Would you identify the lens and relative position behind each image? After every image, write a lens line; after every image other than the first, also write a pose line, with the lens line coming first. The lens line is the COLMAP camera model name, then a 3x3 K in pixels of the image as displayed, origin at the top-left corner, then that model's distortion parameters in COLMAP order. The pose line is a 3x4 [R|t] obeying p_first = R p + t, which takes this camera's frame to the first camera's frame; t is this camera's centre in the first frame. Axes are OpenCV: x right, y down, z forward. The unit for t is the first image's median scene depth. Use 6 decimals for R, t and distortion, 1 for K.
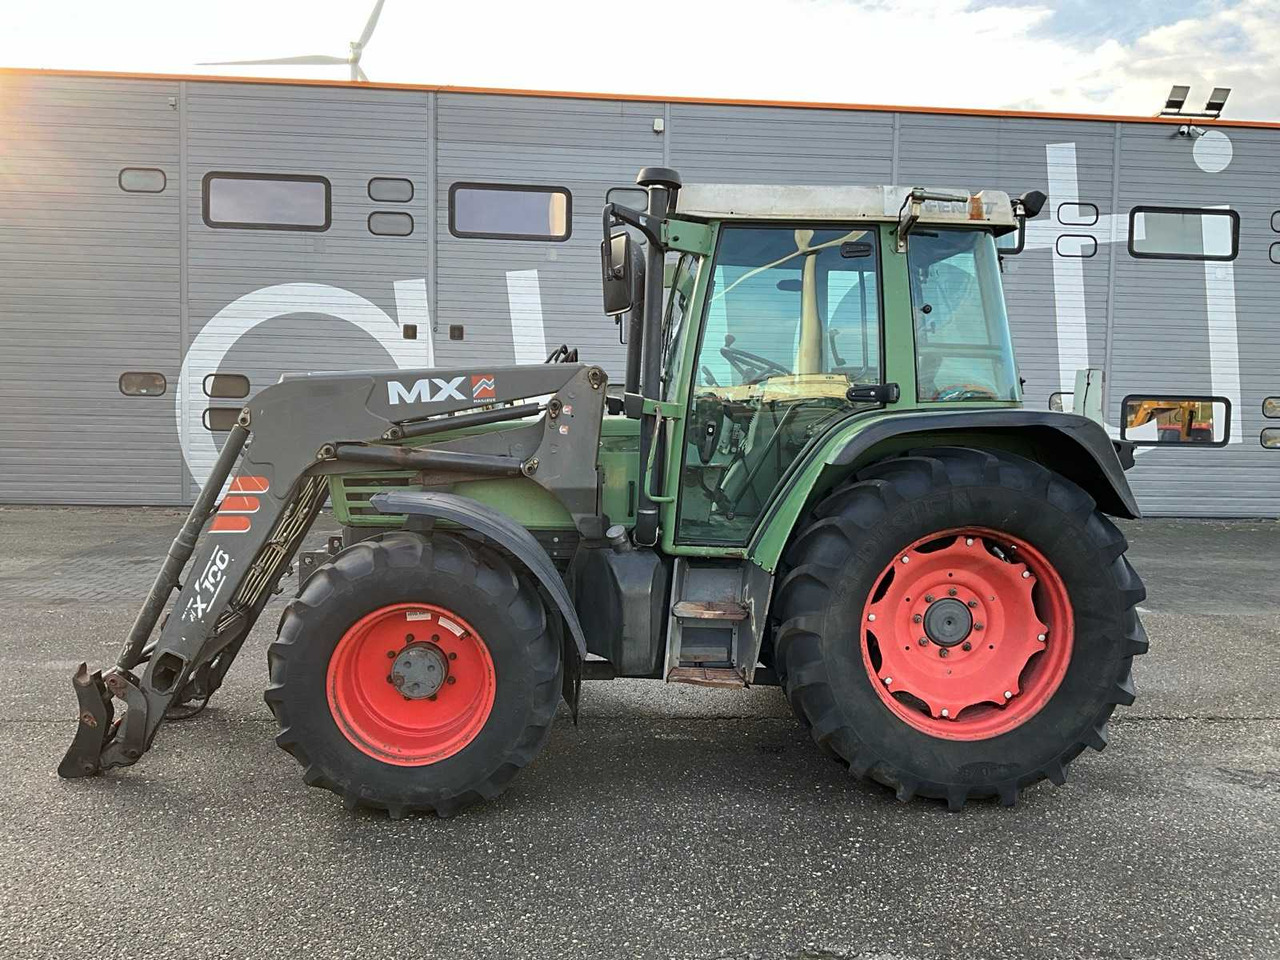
lens RADIAL K [[1049.8, 0, 631.6], [0, 1049.8, 490.4], [0, 0, 1]] dist [0.059926, -0.108862]
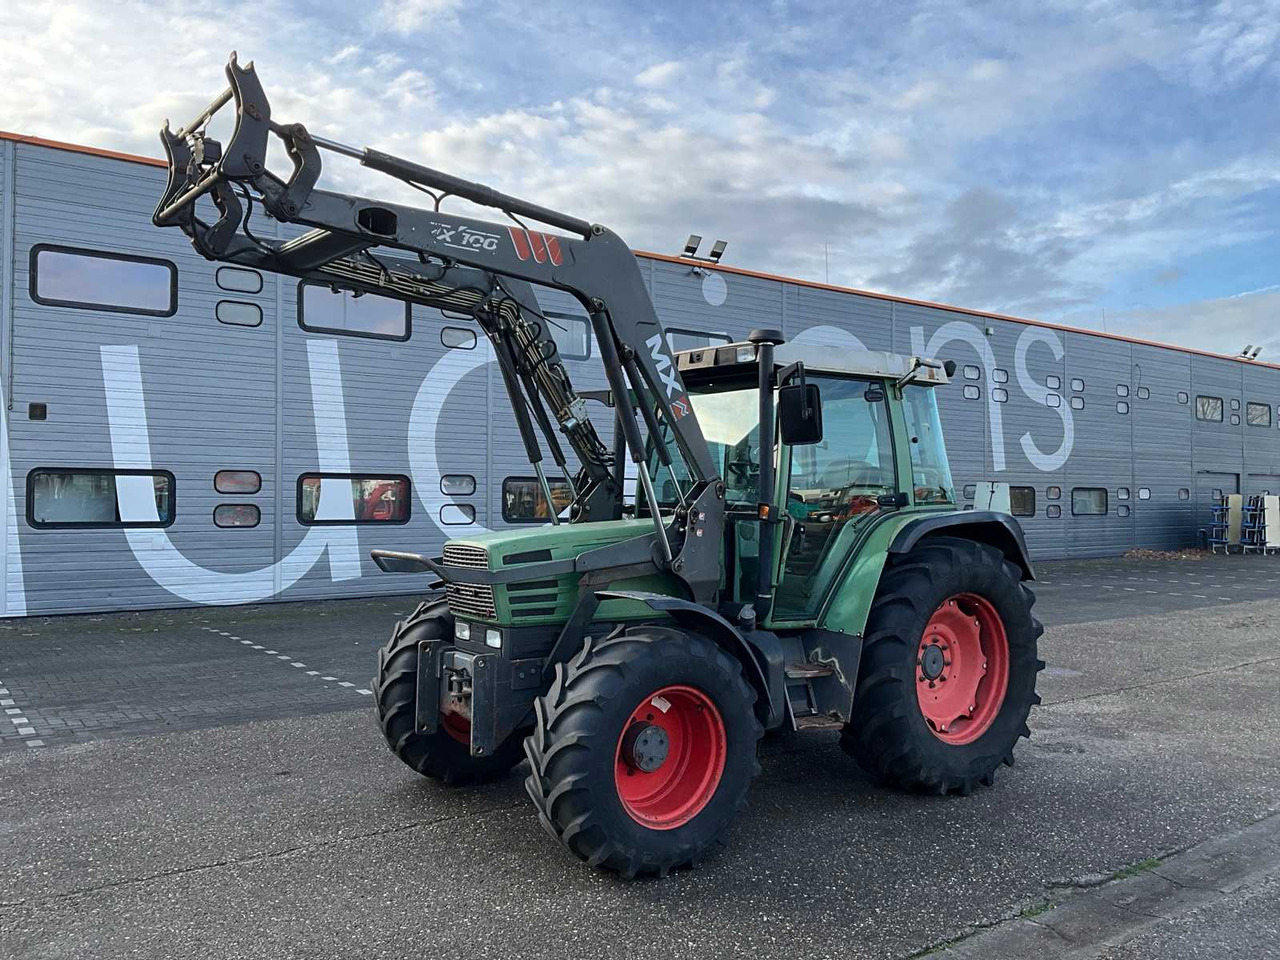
lens RADIAL K [[1049.8, 0, 639.9], [0, 1049.8, 477.5], [0, 0, 1]] dist [0.059926, -0.108862]
pose [[0.842045, -0.002692, 0.539401, -0.781976], [0.047372, 0.996493, -0.068979, -0.041332], [-0.537324, 0.083636, 0.839219, 0.010146]]
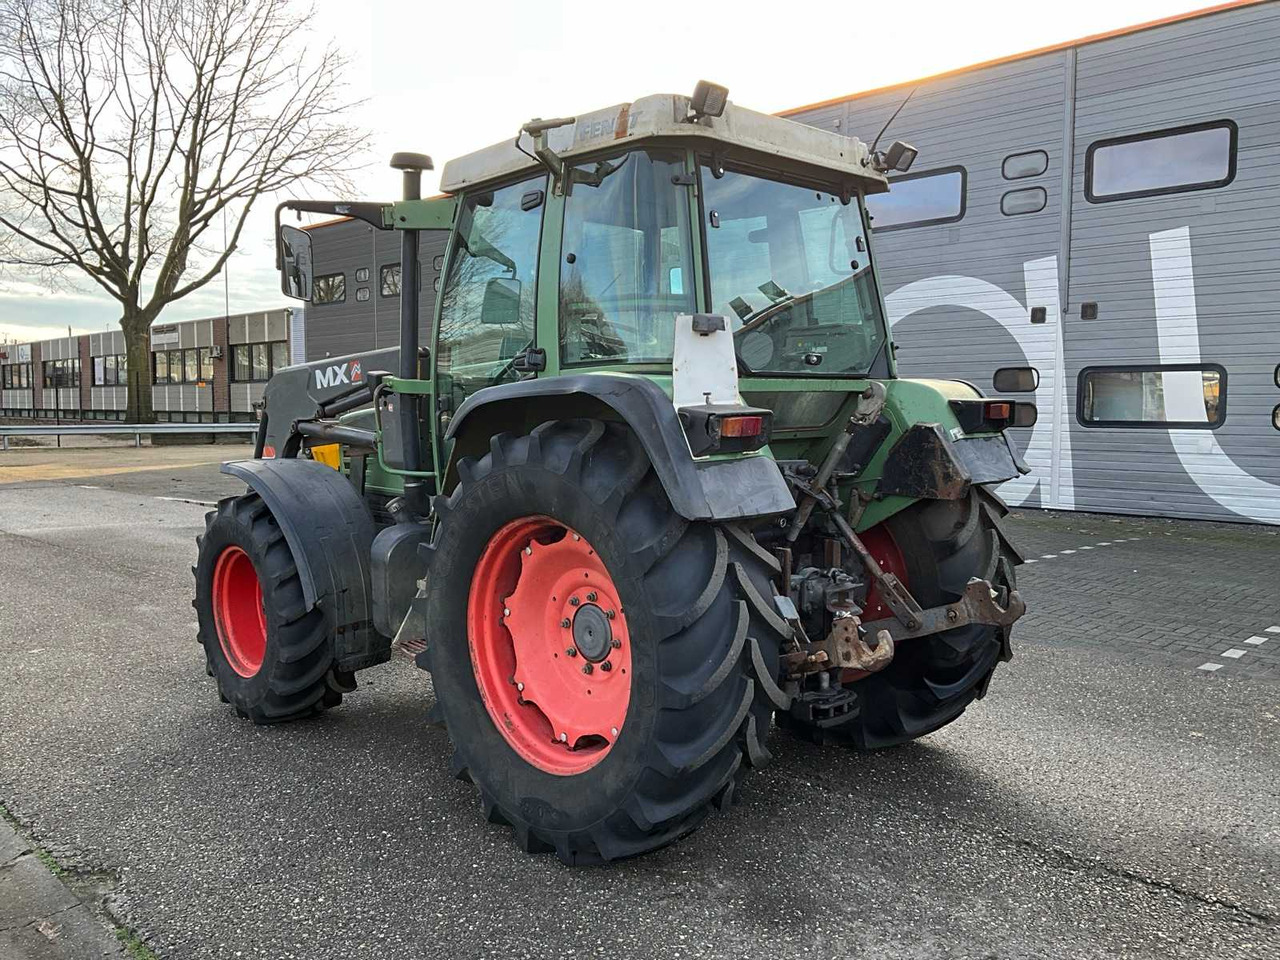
lens RADIAL K [[1049.8, 0, 630.6], [0, 1049.8, 476.0], [0, 0, 1]] dist [0.059926, -0.108862]
pose [[0.648400, 0.034186, -0.760532, 0.940056], [-0.043919, 0.999007, 0.007463, -0.005510], [0.760032, 0.028563, 0.649258, 0.480486]]
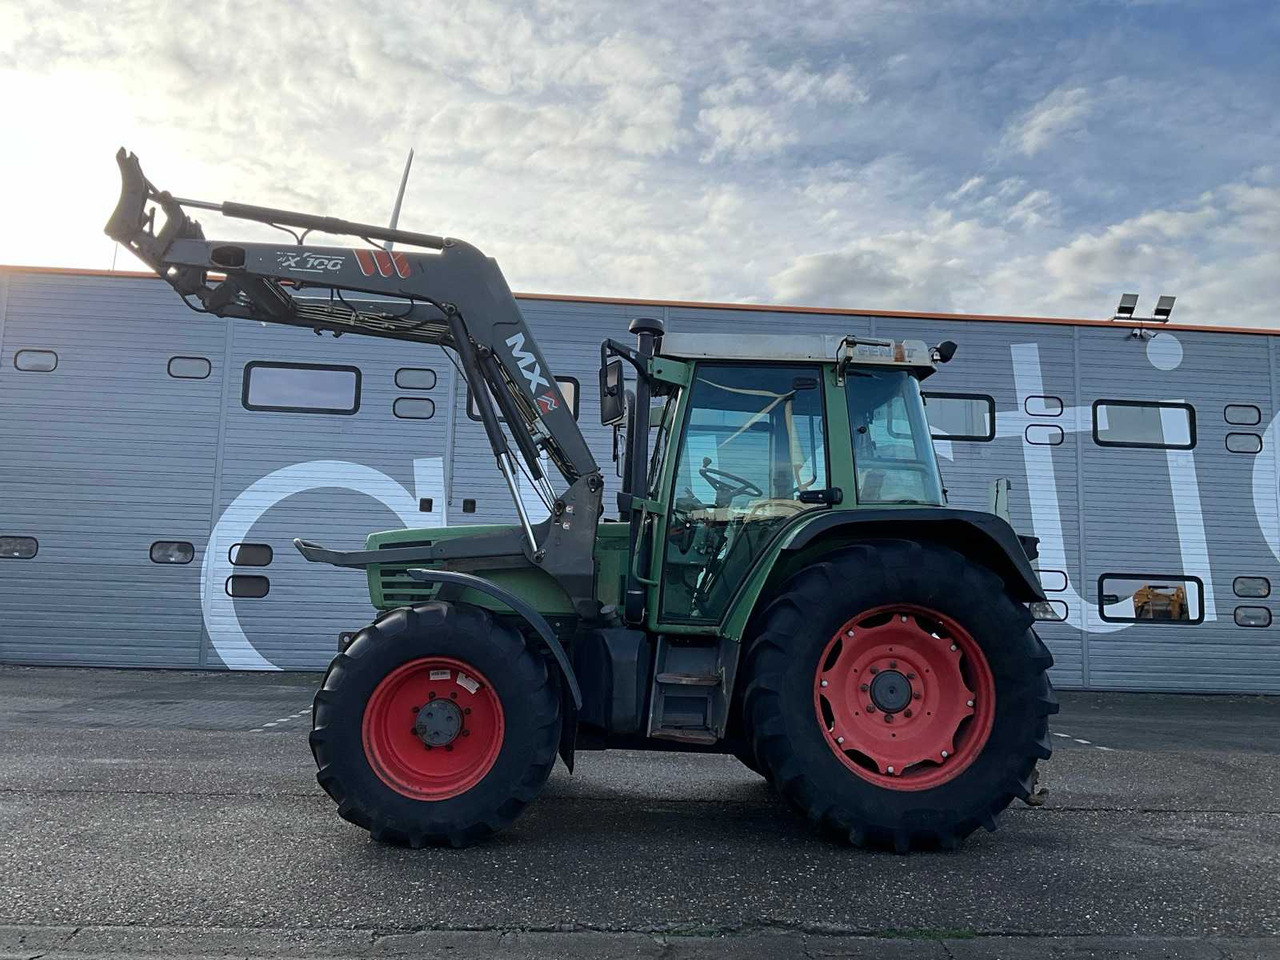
lens RADIAL K [[1049.8, 0, 632.5], [0, 1049.8, 491.8], [0, 0, 1]] dist [0.059926, -0.108862]
pose [[0.999949, 0.009149, -0.004375, 0.015939], [-0.009812, 0.981818, -0.189573, 0.131603], [0.002562, 0.189607, 0.981857, -0.191882]]
